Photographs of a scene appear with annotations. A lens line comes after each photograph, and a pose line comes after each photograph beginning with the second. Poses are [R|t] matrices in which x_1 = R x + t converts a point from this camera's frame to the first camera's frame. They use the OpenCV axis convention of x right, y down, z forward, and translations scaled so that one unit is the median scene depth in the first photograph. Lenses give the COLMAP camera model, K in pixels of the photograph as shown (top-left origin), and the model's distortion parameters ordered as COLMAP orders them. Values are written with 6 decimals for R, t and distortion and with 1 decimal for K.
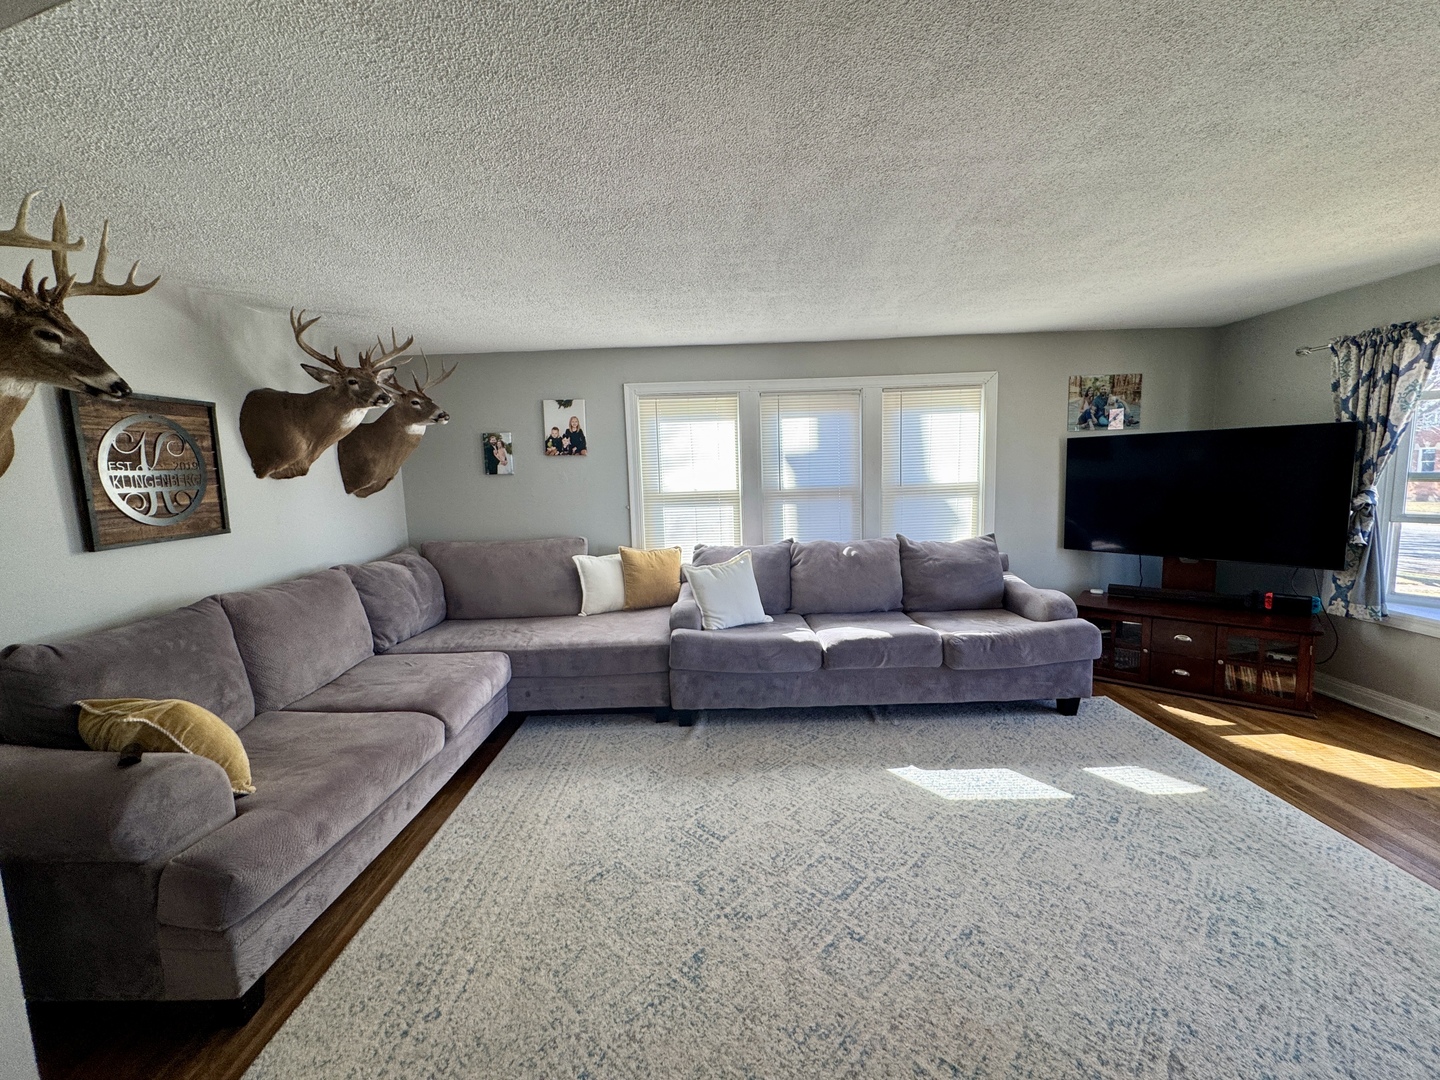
lens RADIAL K [[573.9, 0, 721.7], [0, 573.9, 537.4], [0, 0, 1]] dist [-0.004538, 0.000710]
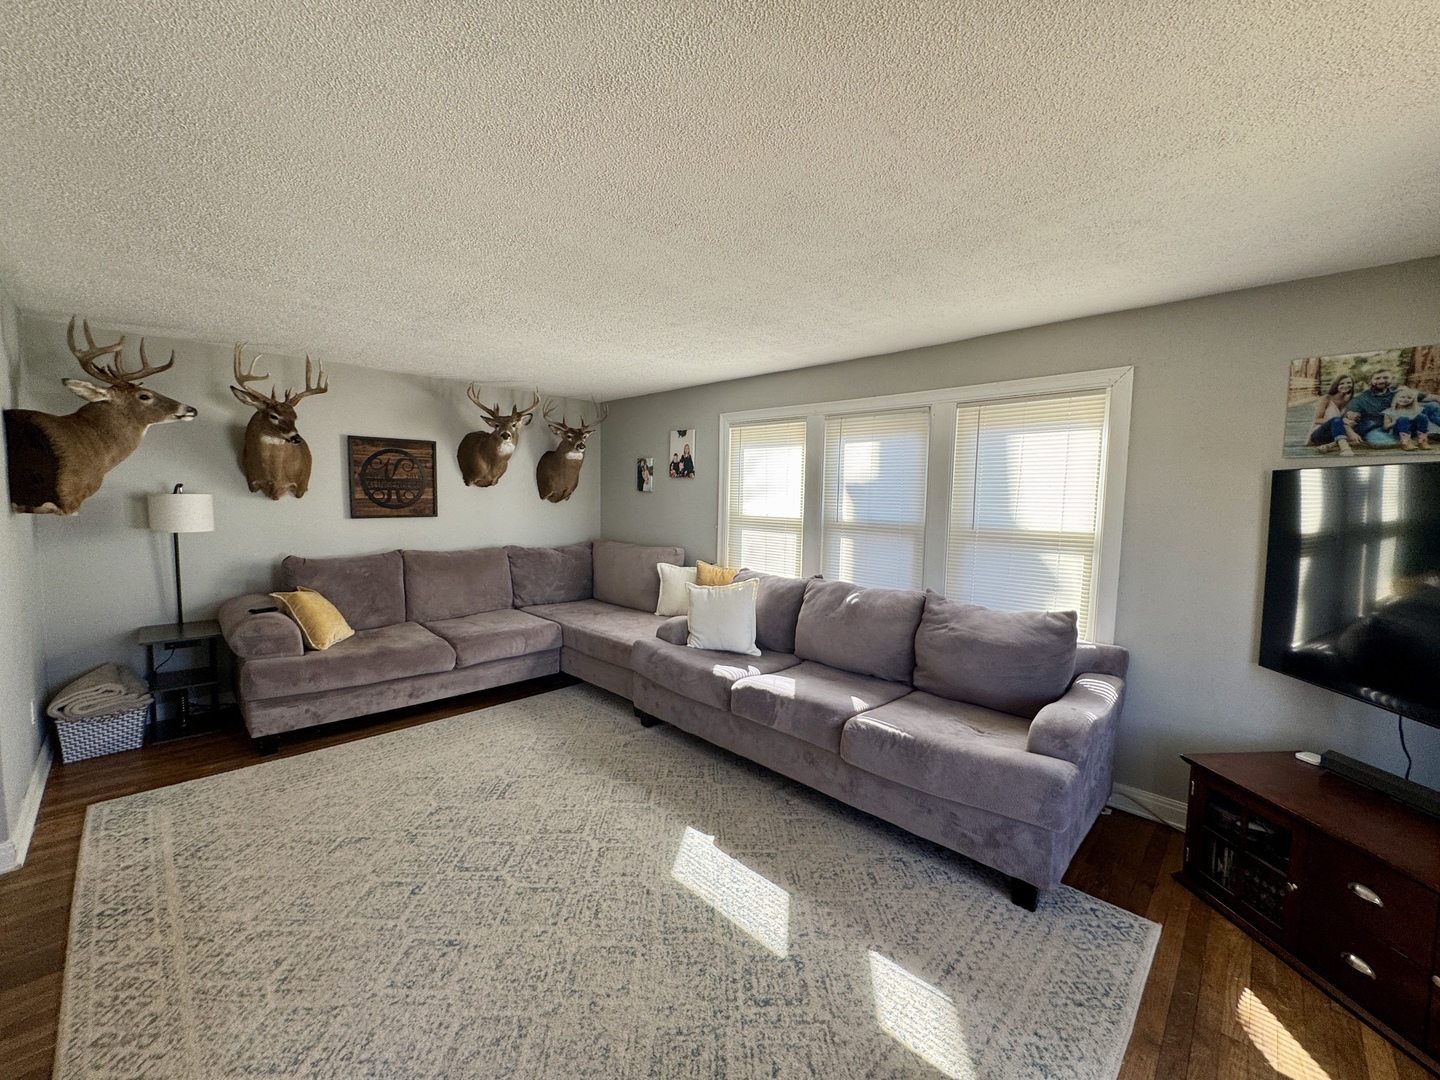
lens RADIAL K [[573.9, 0, 721.9], [0, 573.9, 538.2], [0, 0, 1]] dist [-0.004538, 0.000710]
pose [[0.717092, 0.098907, -0.689925, 0.781895], [-0.124114, 0.992180, 0.013237, -0.060538], [0.685839, 0.076137, 0.723760, 0.290790]]
